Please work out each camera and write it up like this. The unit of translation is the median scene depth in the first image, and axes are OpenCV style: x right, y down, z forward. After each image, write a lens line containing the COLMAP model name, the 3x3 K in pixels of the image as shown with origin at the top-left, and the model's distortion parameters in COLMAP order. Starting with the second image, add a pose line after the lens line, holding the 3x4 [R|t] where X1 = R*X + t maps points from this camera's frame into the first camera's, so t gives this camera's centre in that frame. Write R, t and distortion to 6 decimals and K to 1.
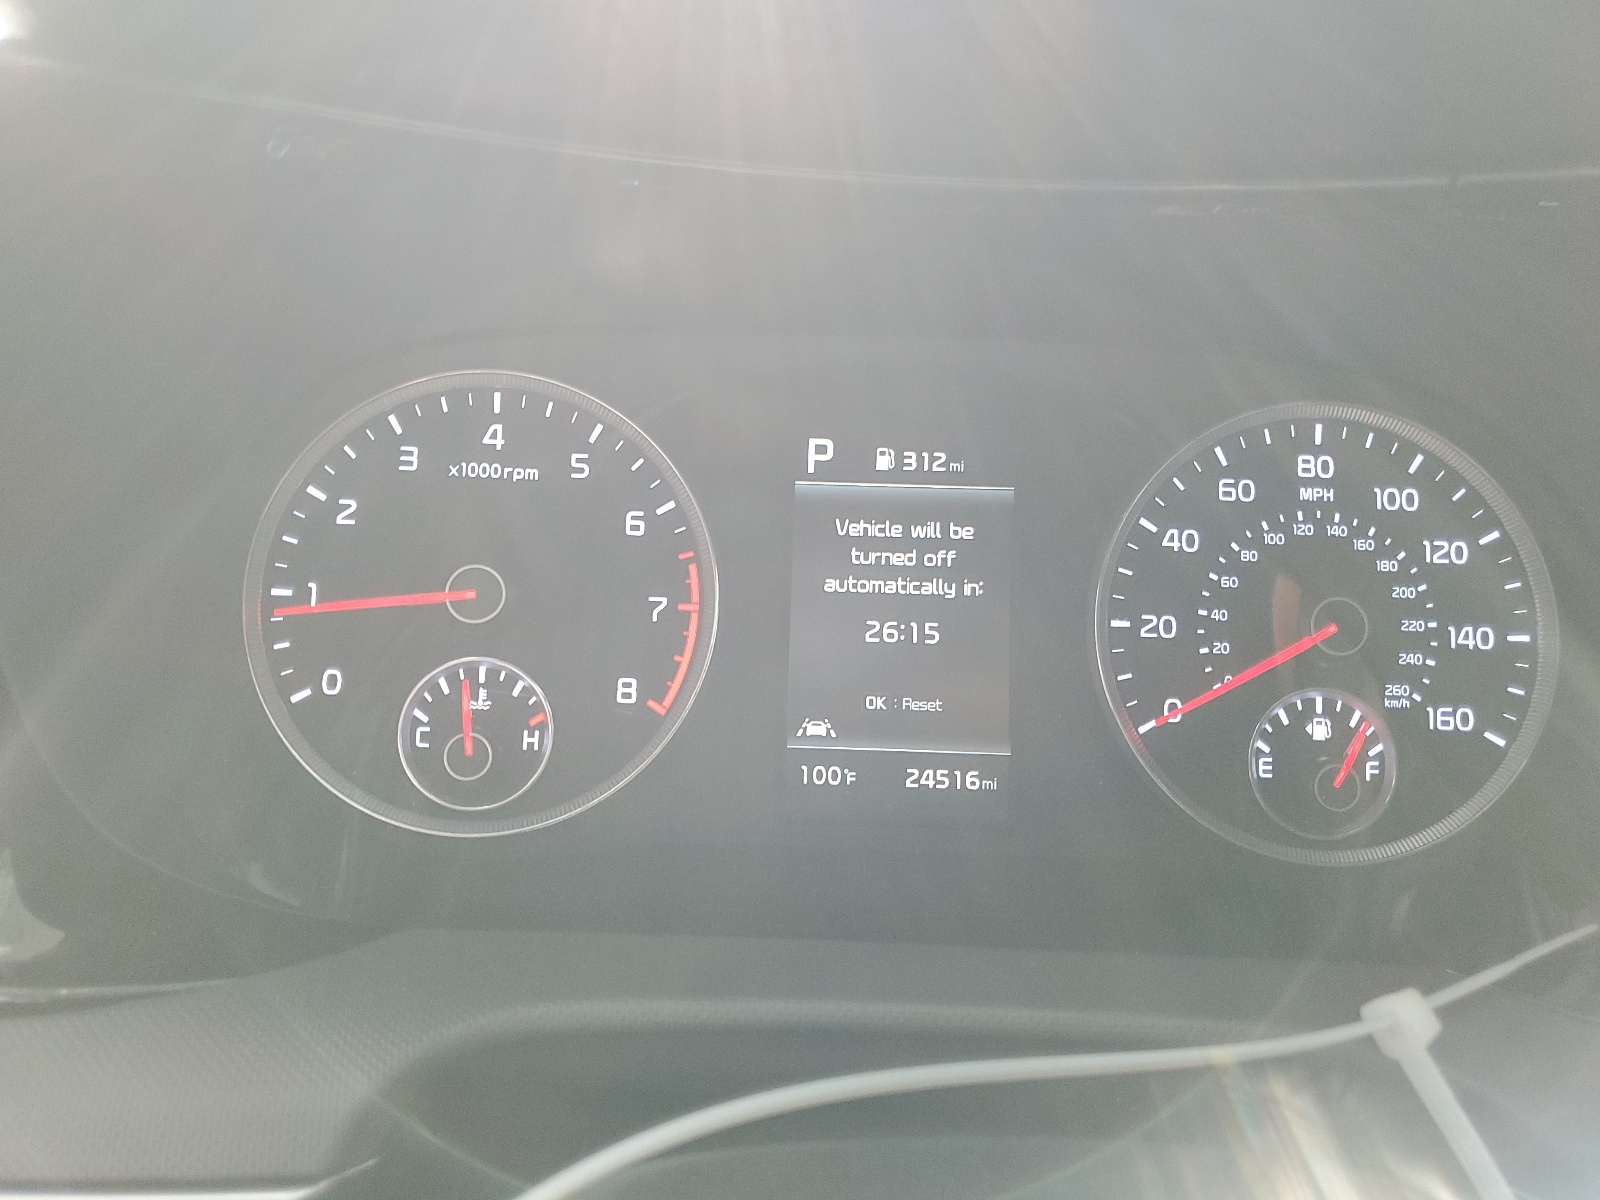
lens RADIAL K [[1401.3, 0, 797.7], [0, 1401.3, 598.7], [0, 0, 1]] dist [0.020855, 0.005553]
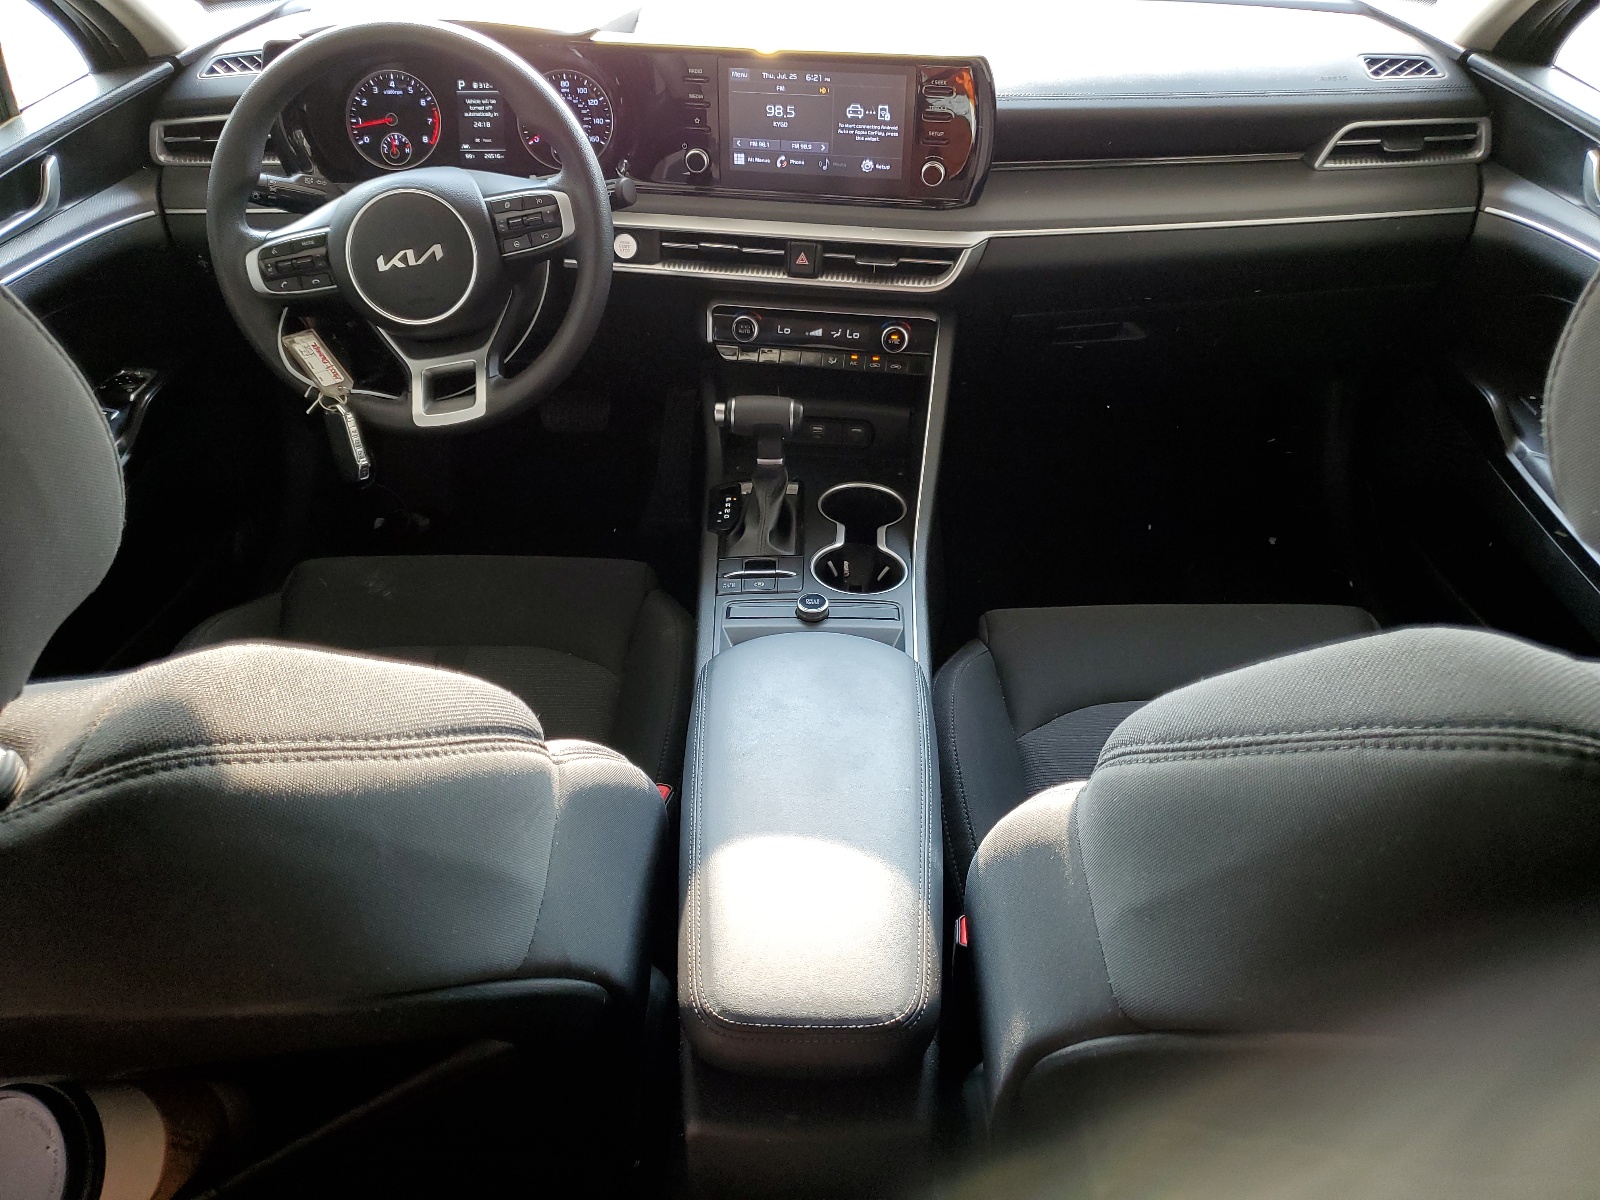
lens RADIAL K [[1401.3, 0, 803.0], [0, 1401.3, 598.2], [0, 0, 1]] dist [0.020855, 0.005553]
pose [[0.997219, -0.015386, -0.072924, 1.501768], [0.038929, 0.941908, 0.333608, -0.011562], [0.063555, -0.335519, 0.939887, -4.005266]]
